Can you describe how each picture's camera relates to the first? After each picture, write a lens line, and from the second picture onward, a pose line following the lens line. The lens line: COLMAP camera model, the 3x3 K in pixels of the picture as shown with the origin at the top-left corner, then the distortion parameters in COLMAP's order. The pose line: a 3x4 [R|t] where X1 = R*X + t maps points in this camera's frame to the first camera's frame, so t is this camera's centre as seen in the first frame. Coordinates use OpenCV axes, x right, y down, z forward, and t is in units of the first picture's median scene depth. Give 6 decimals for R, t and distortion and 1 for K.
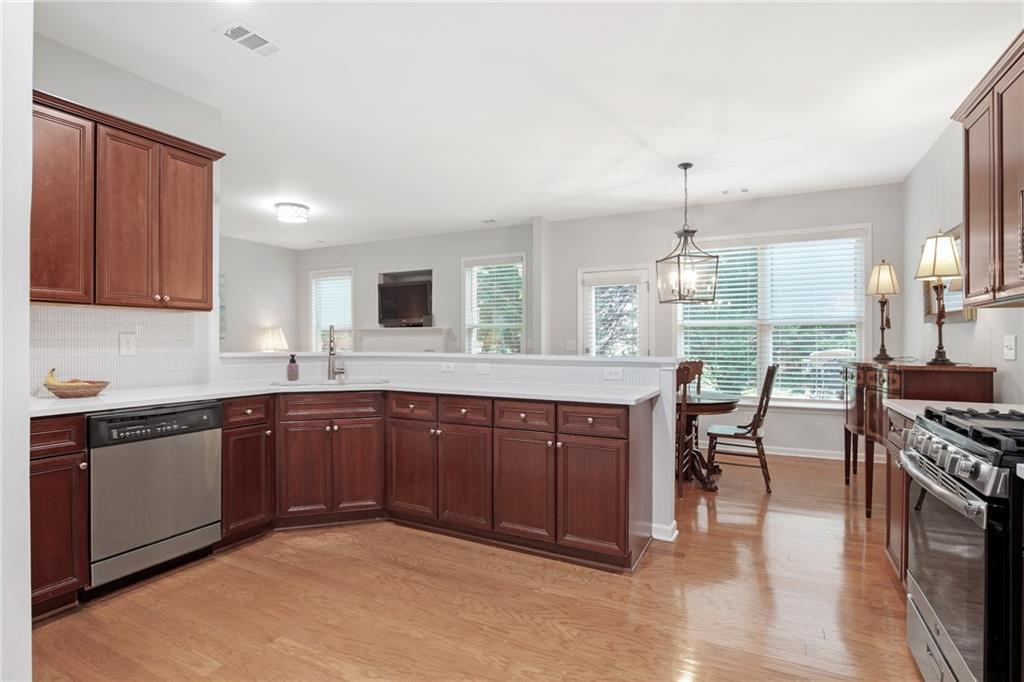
lens RADIAL K [[503.5, 0, 512.0], [0, 503.5, 341.0], [0, 0, 1]] dist [-0.001274, -0.000411]
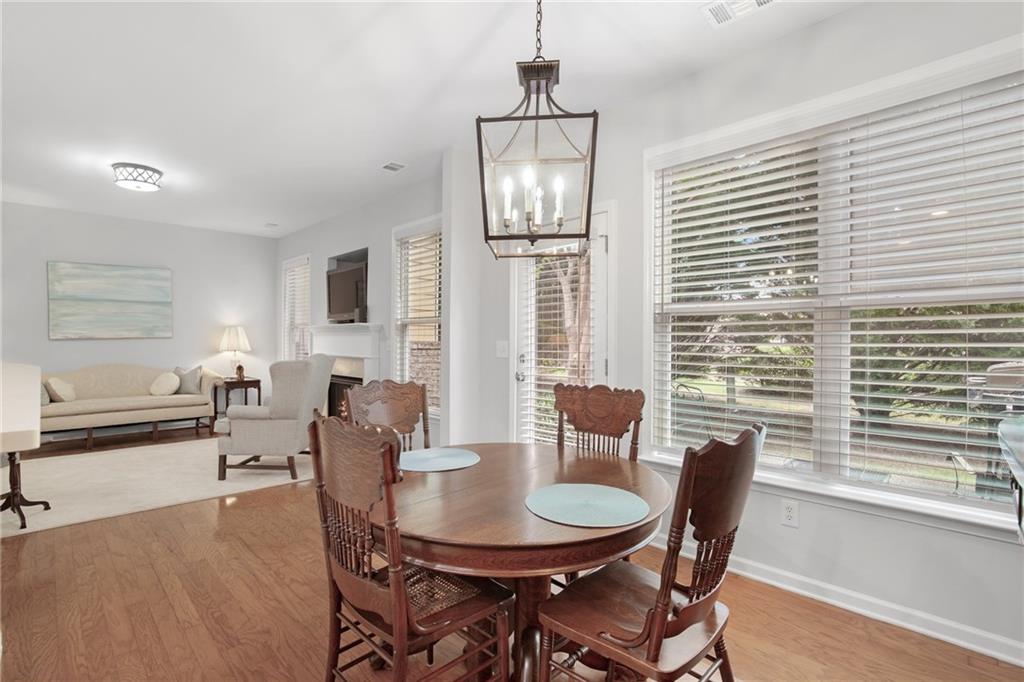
lens RADIAL K [[456.3, 0, 512.0], [0, 456.3, 341.0], [0, 0, 1]] dist [-0.029229, -0.000108]
pose [[0.959429, 0.001182, -0.281948, 0.389616], [-0.000481, 0.999997, 0.002555, -0.004363], [0.281950, -0.002315, 0.959426, 0.609411]]
